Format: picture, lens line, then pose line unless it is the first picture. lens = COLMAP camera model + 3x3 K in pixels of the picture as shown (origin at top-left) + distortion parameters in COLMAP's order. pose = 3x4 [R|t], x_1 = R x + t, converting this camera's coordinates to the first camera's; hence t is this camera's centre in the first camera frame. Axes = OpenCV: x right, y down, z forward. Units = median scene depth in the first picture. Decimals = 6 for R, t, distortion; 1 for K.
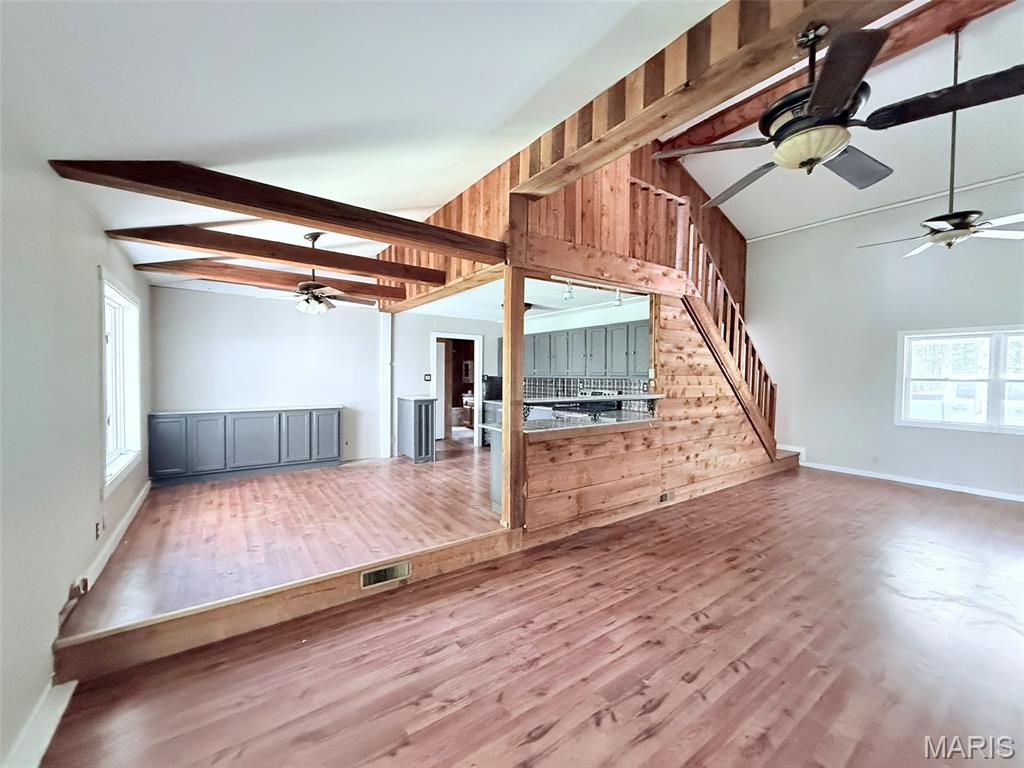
lens RADIAL K [[408.9, 0, 511.1], [0, 408.9, 382.8], [0, 0, 1]] dist [0.000806, -0.000080]
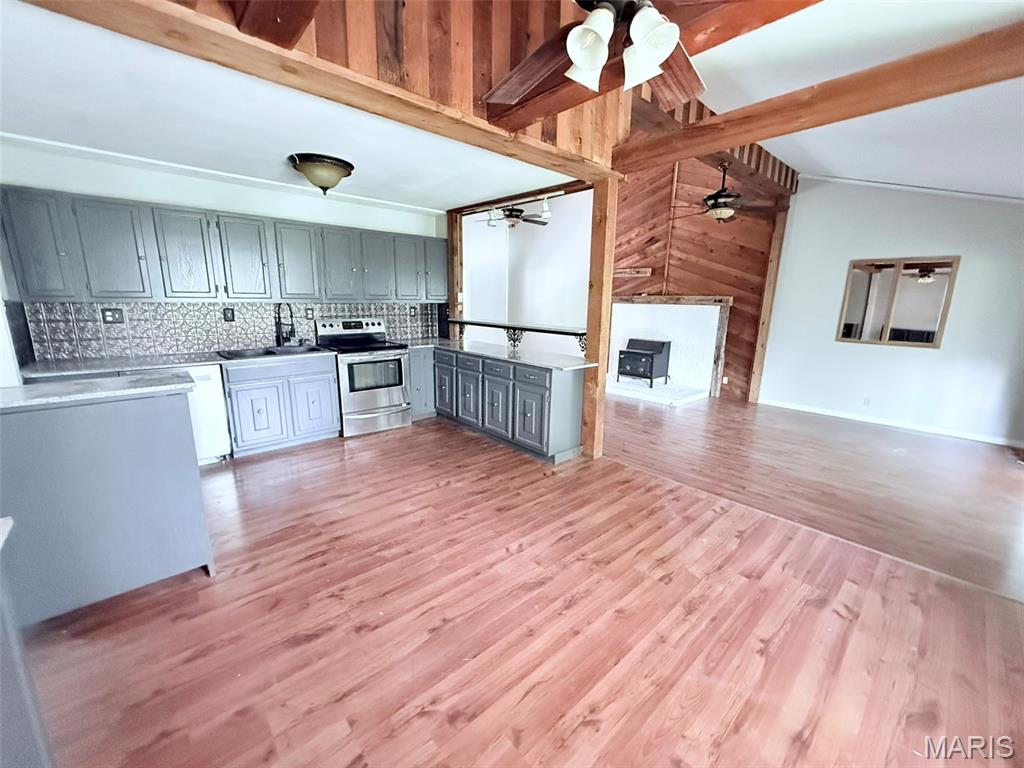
lens RADIAL K [[408.9, 0, 511.1], [0, 408.9, 382.8], [0, 0, 1]] dist [0.000806, -0.000080]
pose [[-0.113631, -0.213132, 0.970393, -0.869992], [0.003477, 0.976628, 0.214909, -0.041397], [-0.993517, 0.027794, -0.110234, 1.240814]]
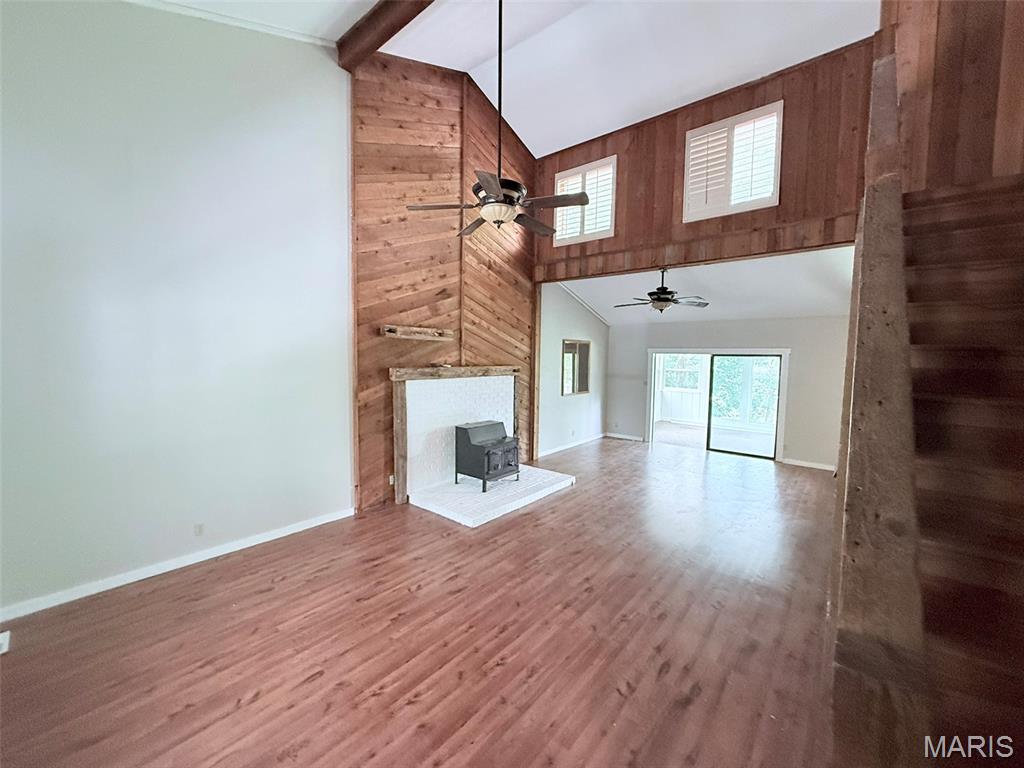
lens RADIAL K [[408.9, 0, 511.1], [0, 408.9, 382.8], [0, 0, 1]] dist [0.000806, -0.000080]
pose [[-0.968422, -0.006623, -0.249231, 1.255202], [-0.028992, 0.995857, 0.086193, -0.101443], [0.247627, 0.090697, -0.964601, 1.811727]]
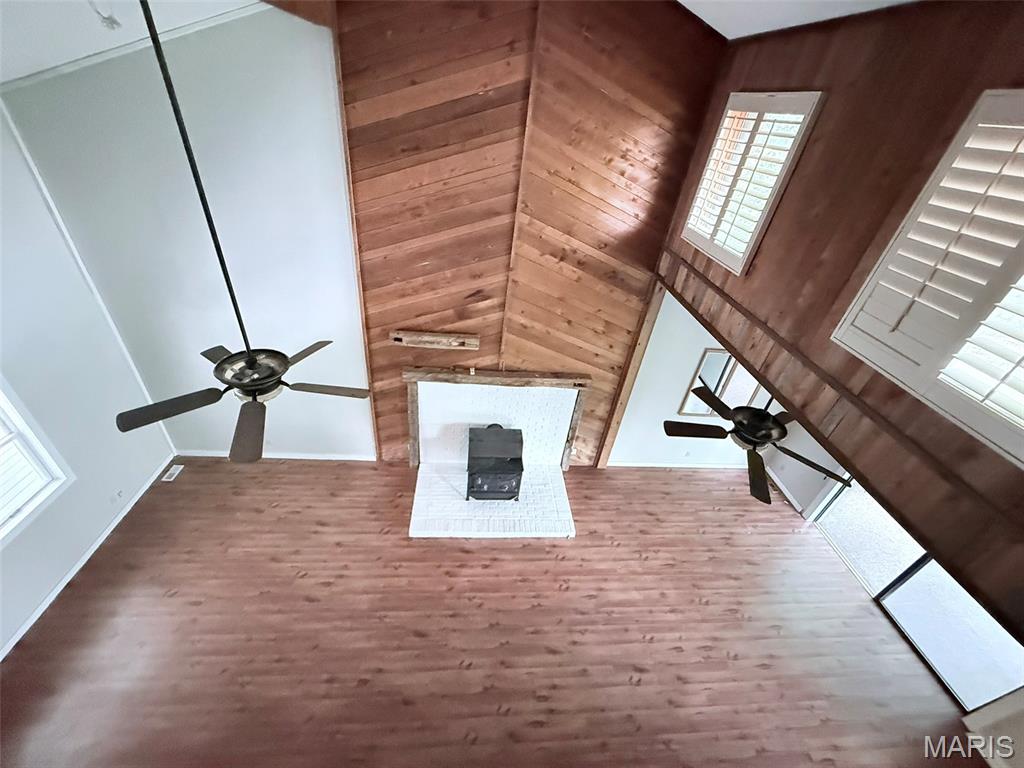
lens RADIAL K [[408.9, 0, 511.1], [0, 408.9, 382.8], [0, 0, 1]] dist [0.000806, -0.000080]
pose [[-0.847569, -0.376768, 0.373728, 0.488358], [-0.101405, 0.806244, 0.582828, -0.796770], [-0.520906, 0.456089, -0.721553, 1.271381]]
